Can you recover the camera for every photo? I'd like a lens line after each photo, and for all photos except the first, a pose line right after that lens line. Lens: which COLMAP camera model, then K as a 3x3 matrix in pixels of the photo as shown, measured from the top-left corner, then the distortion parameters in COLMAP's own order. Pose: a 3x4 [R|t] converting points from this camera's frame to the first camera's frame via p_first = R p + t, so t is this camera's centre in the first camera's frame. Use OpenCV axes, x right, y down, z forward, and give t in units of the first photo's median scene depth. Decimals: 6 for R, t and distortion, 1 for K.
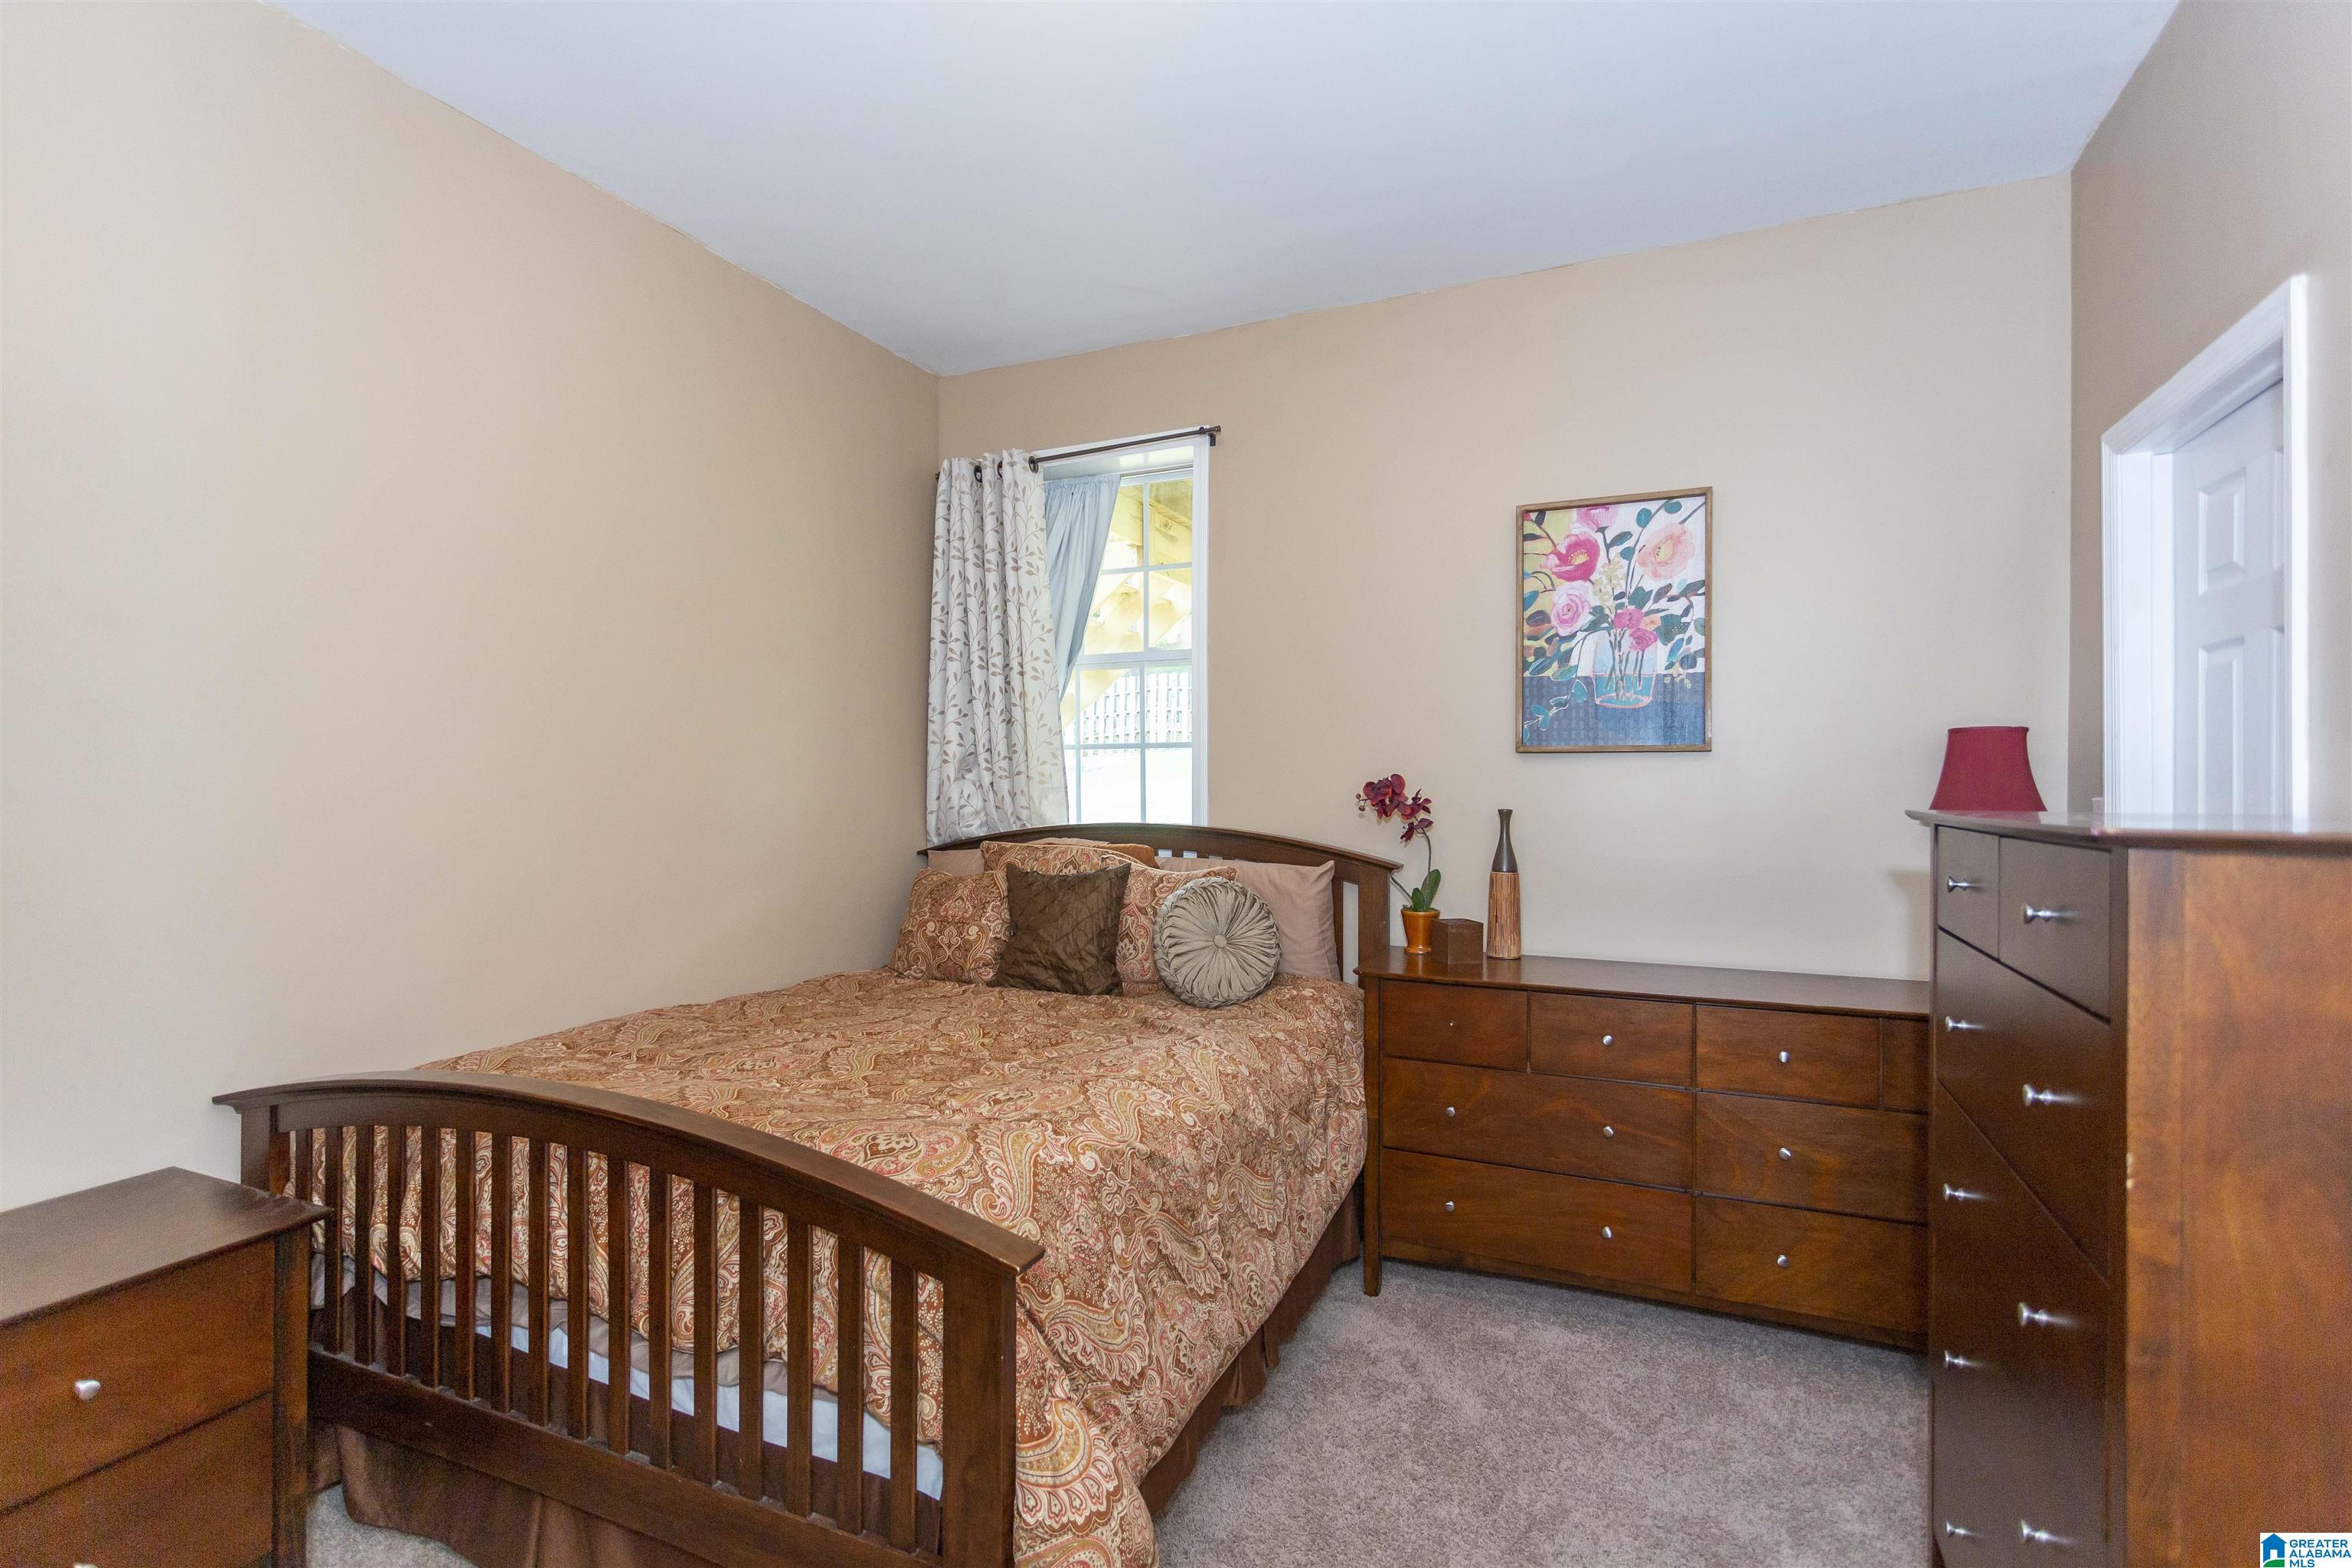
lens RADIAL K [[1123.0, 0, 1170.1], [0, 1123.0, 765.8], [0, 0, 1]] dist [-0.005511, 0.002164]
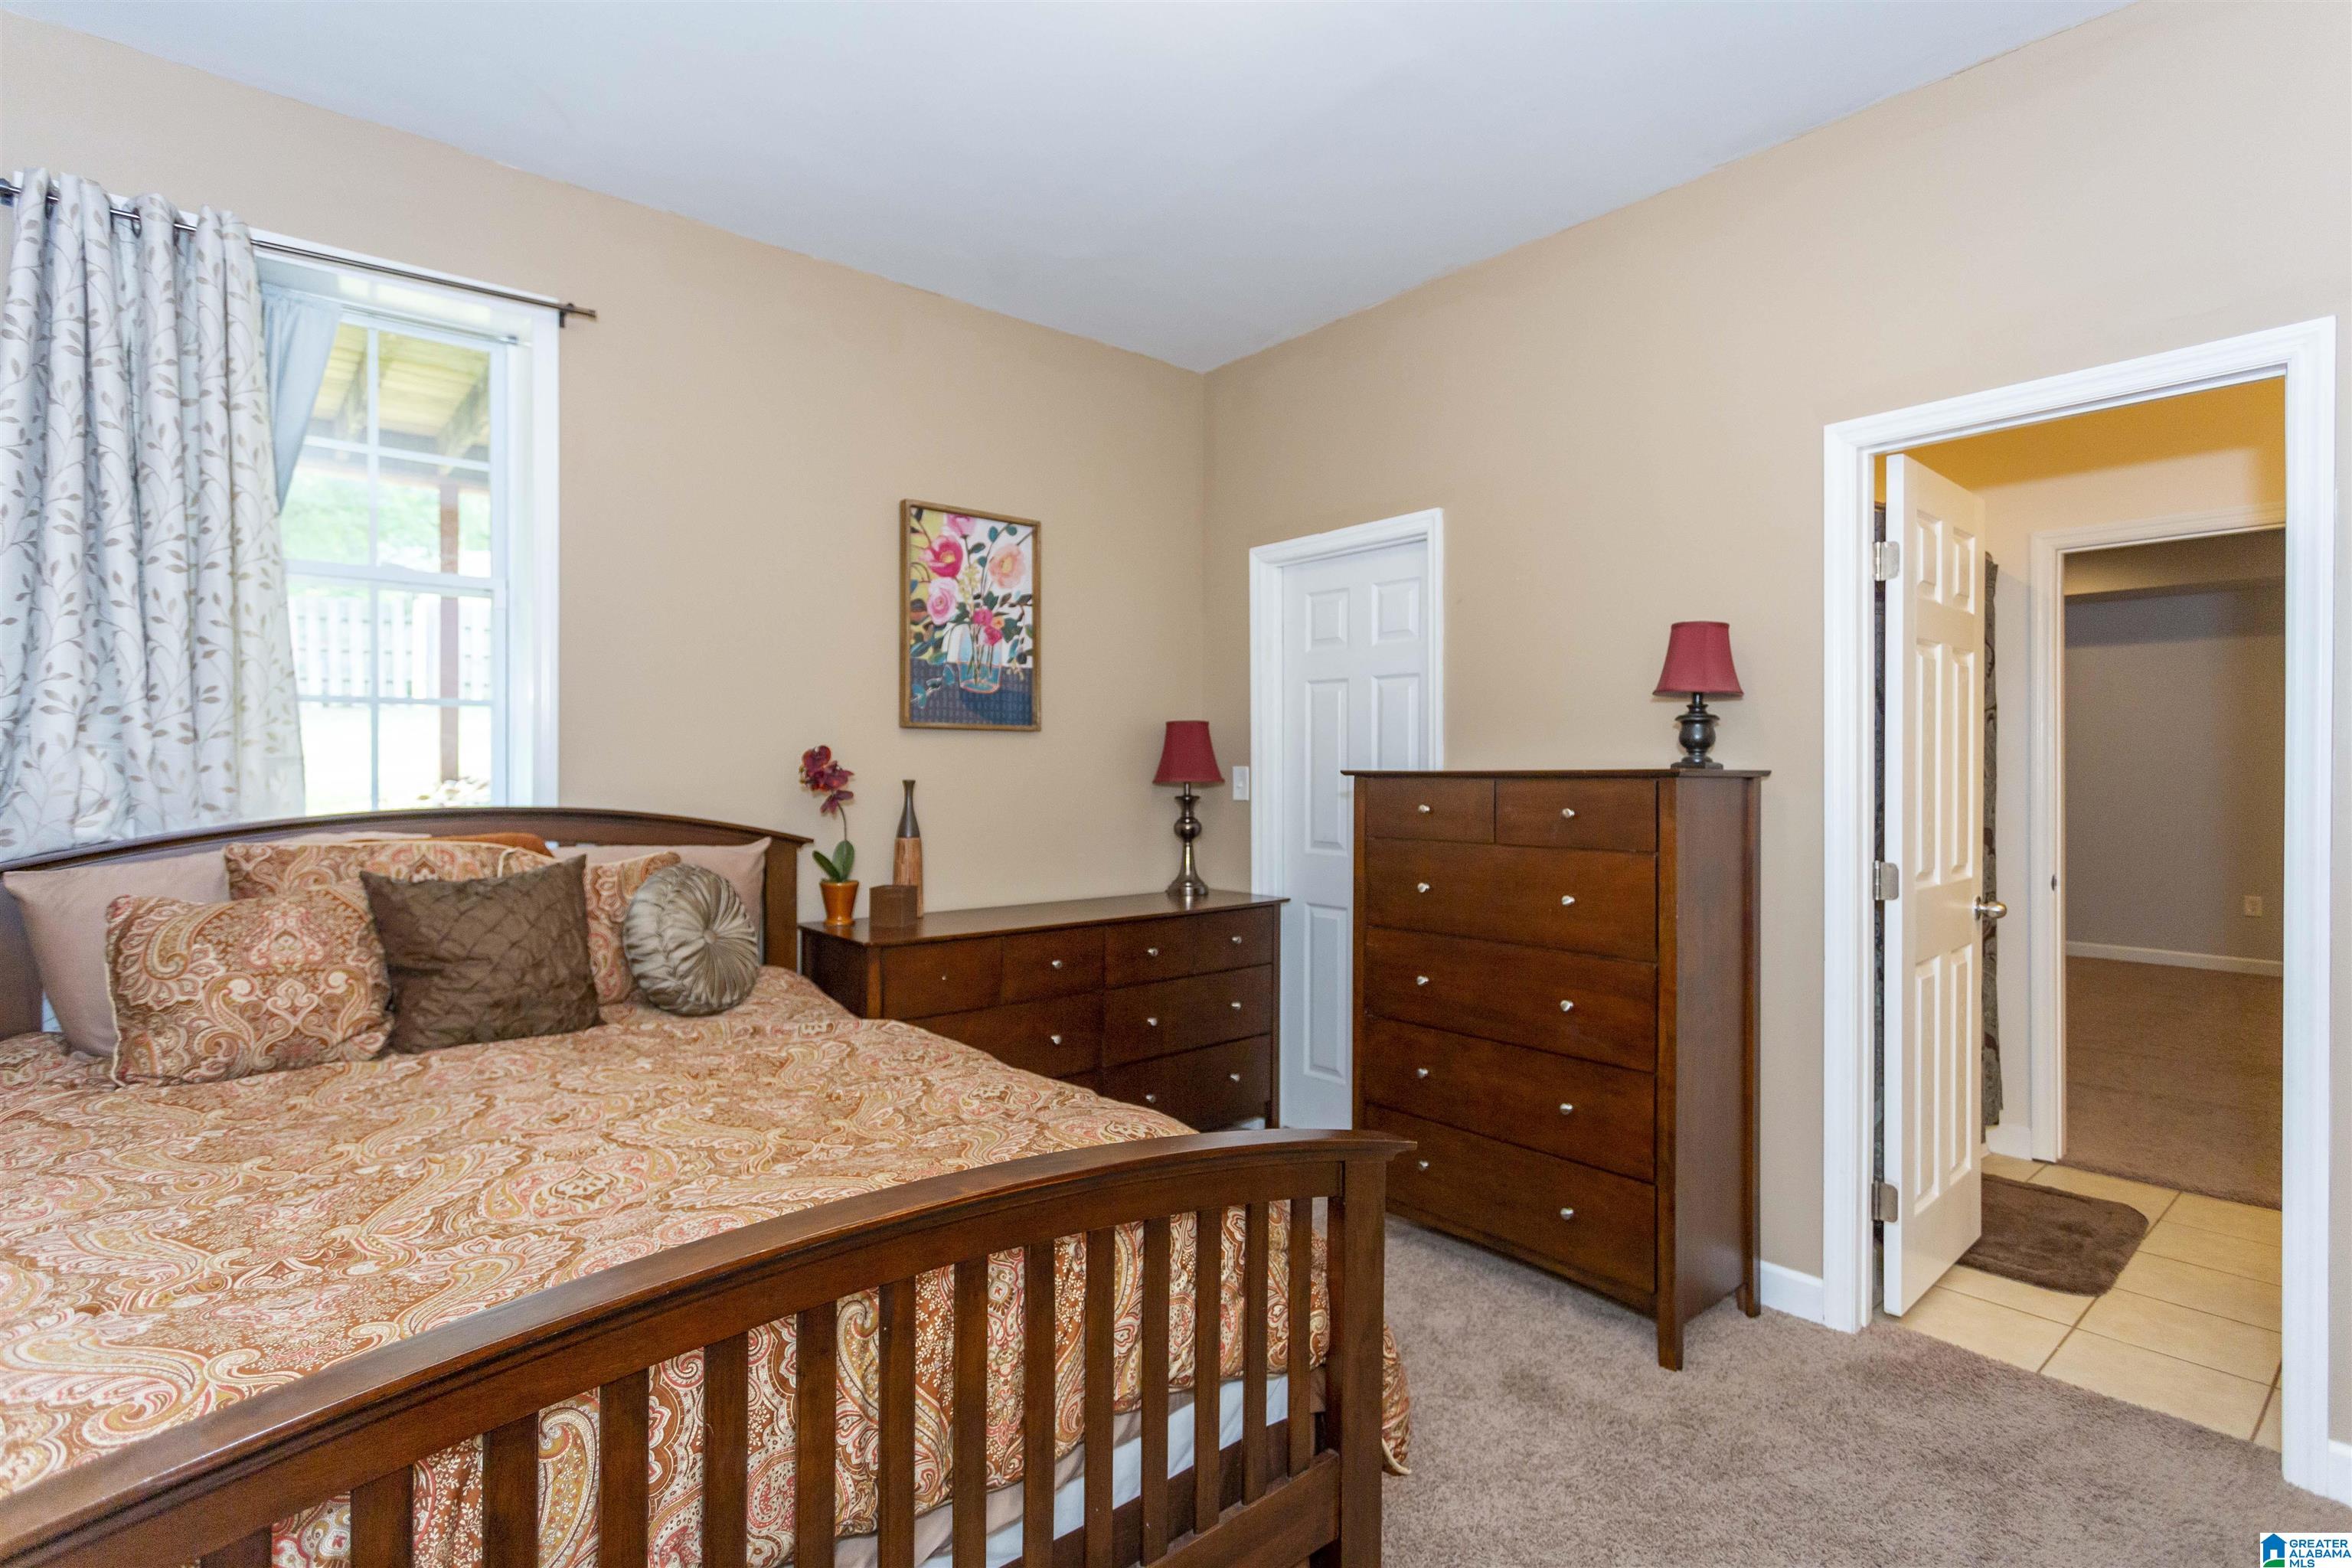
lens RADIAL K [[1123.0, 0, 1171.5], [0, 1123.0, 774.8], [0, 0, 1]] dist [-0.005511, 0.002164]
pose [[0.418008, -0.006903, 0.908417, -0.574765], [-0.012685, 0.999829, 0.013435, 0.016483], [-0.908355, -0.017139, 0.417850, 0.316117]]
